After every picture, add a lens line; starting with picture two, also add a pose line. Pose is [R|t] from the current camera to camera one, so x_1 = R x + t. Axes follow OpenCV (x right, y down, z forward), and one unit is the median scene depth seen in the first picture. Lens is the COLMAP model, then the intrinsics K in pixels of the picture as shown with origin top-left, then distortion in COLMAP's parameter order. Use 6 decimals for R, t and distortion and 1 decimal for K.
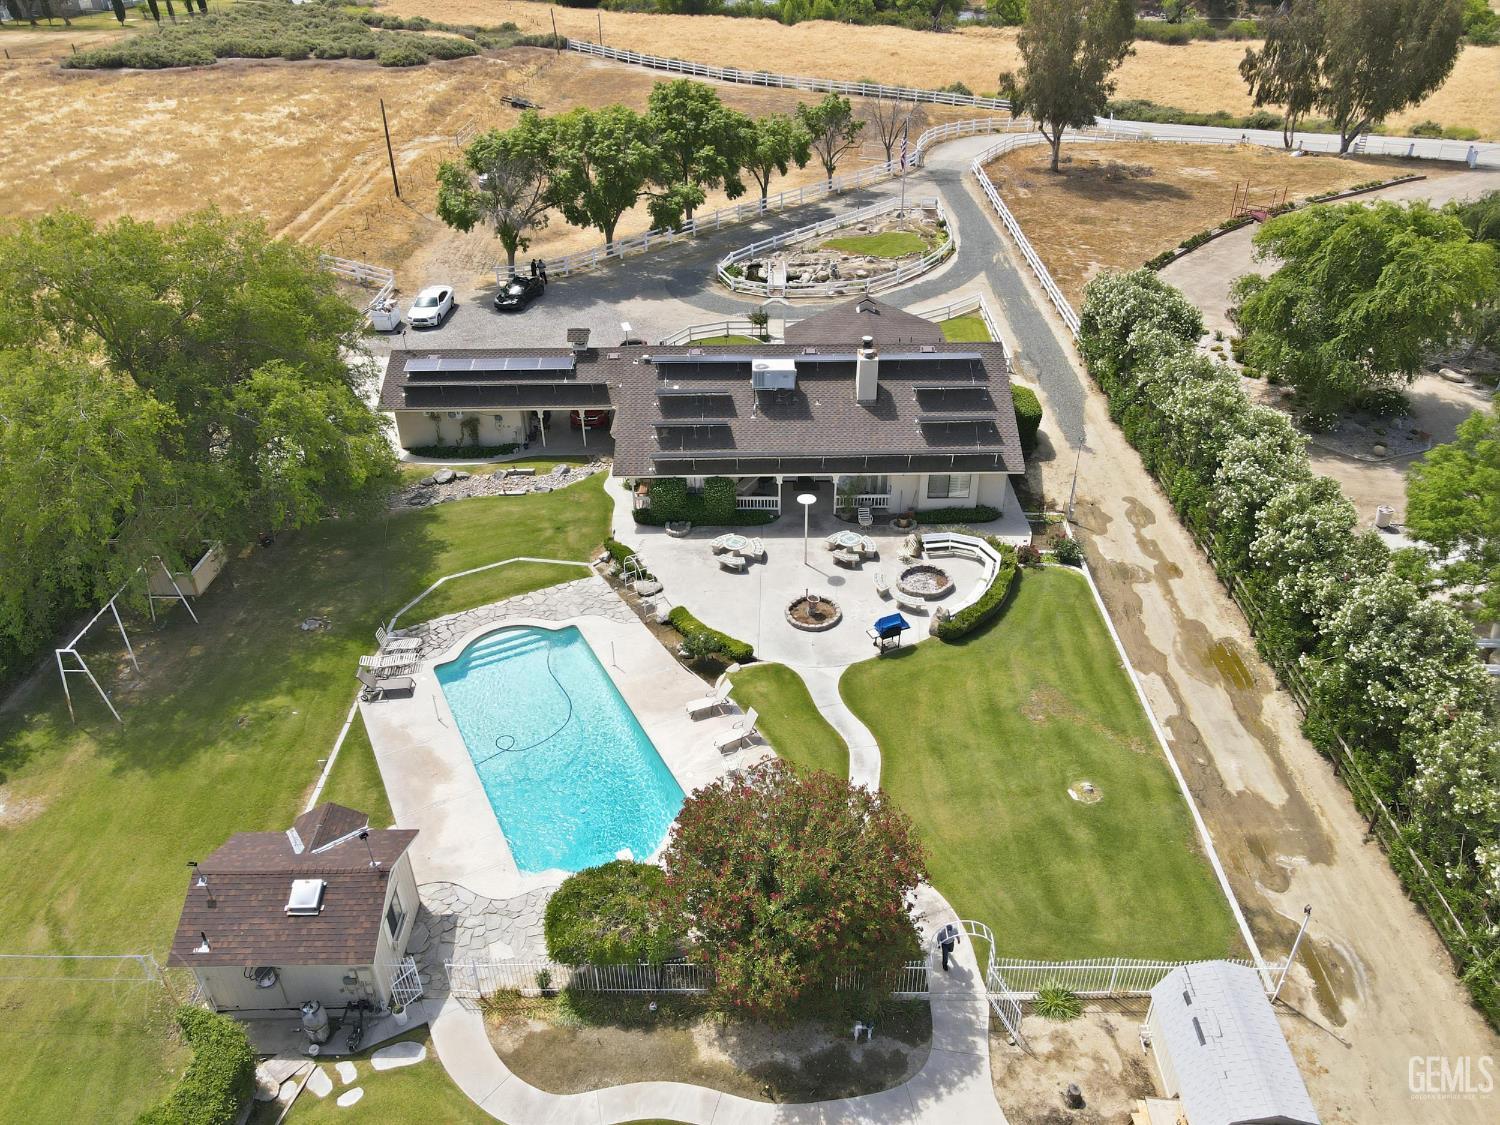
lens RADIAL K [[1097.7, 0, 750.0], [0, 1097.7, 562.5], [0, 0, 1]] dist [-0.005497, 0.057347]
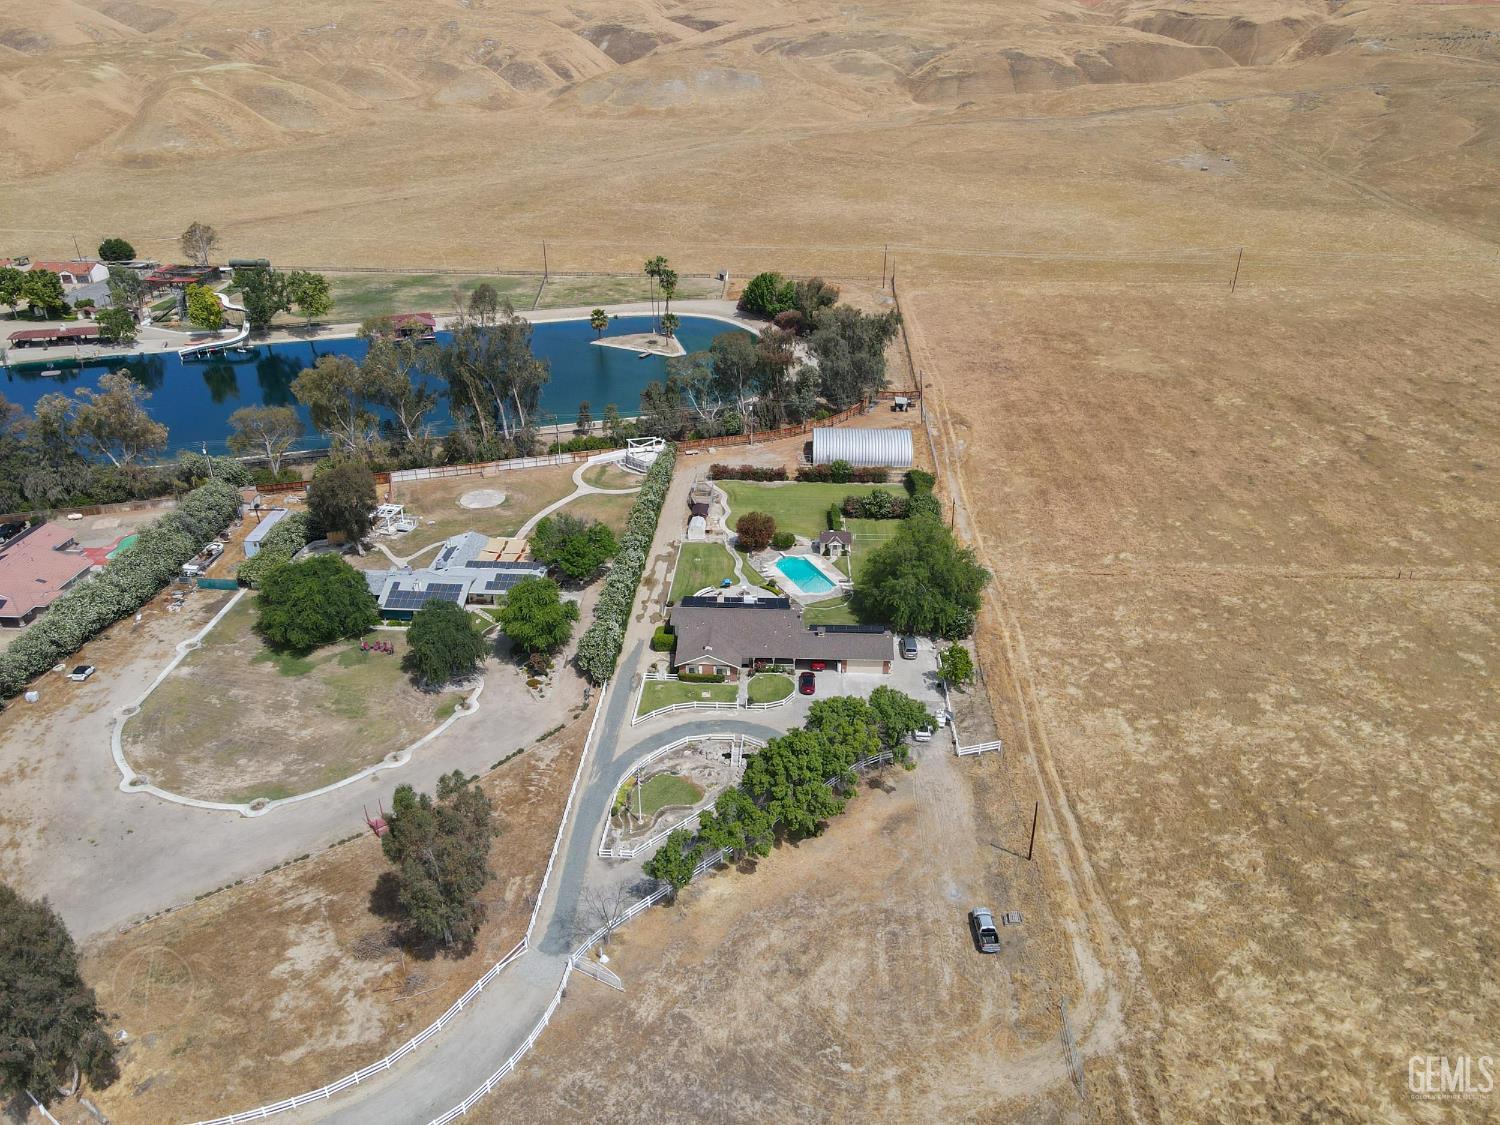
lens RADIAL K [[1097.7, 0, 750.0], [0, 1097.7, 562.5], [0, 0, 1]] dist [-0.005497, 0.057347]
pose [[-0.999397, -0.006791, 0.034060, -0.082907], [0.026059, 0.501667, 0.864668, -2.987898], [-0.022959, 0.865034, -0.501187, 2.533177]]
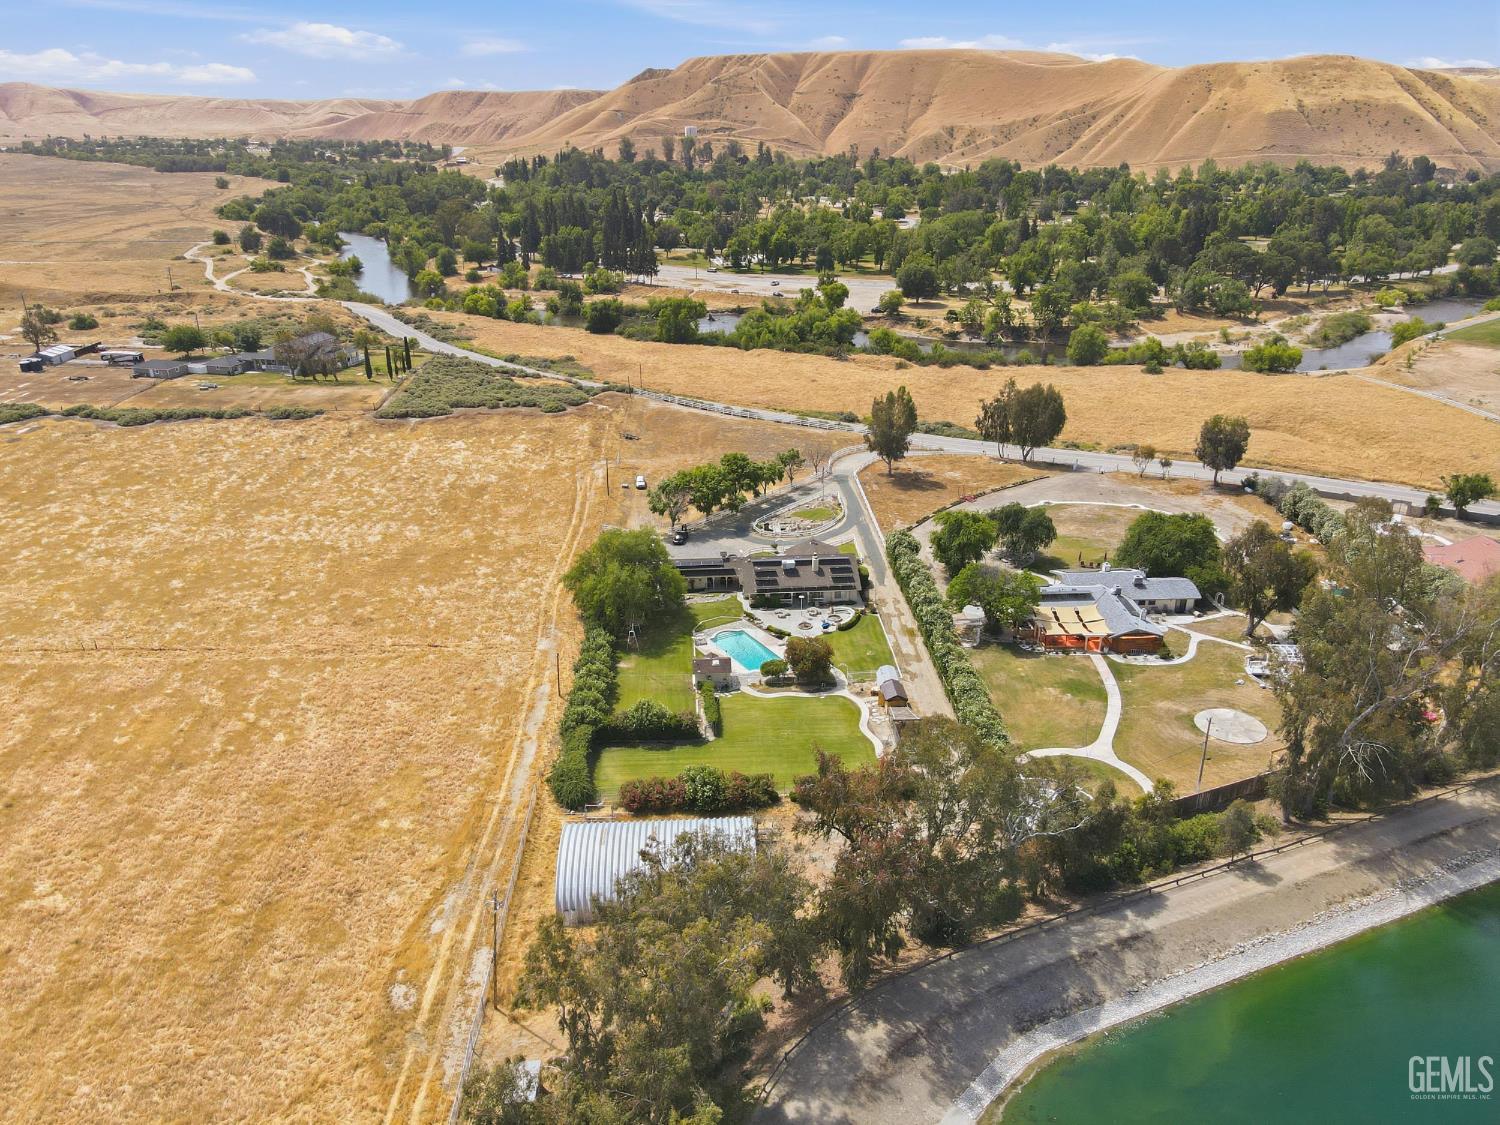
lens RADIAL K [[1097.7, 0, 750.0], [0, 1097.7, 562.5], [0, 0, 1]] dist [-0.005497, 0.057347]
pose [[0.997715, -0.022683, 0.063643, -0.323948], [0.033856, 0.983011, -0.180398, 0.448135], [-0.058470, 0.182141, 0.981532, -2.414082]]
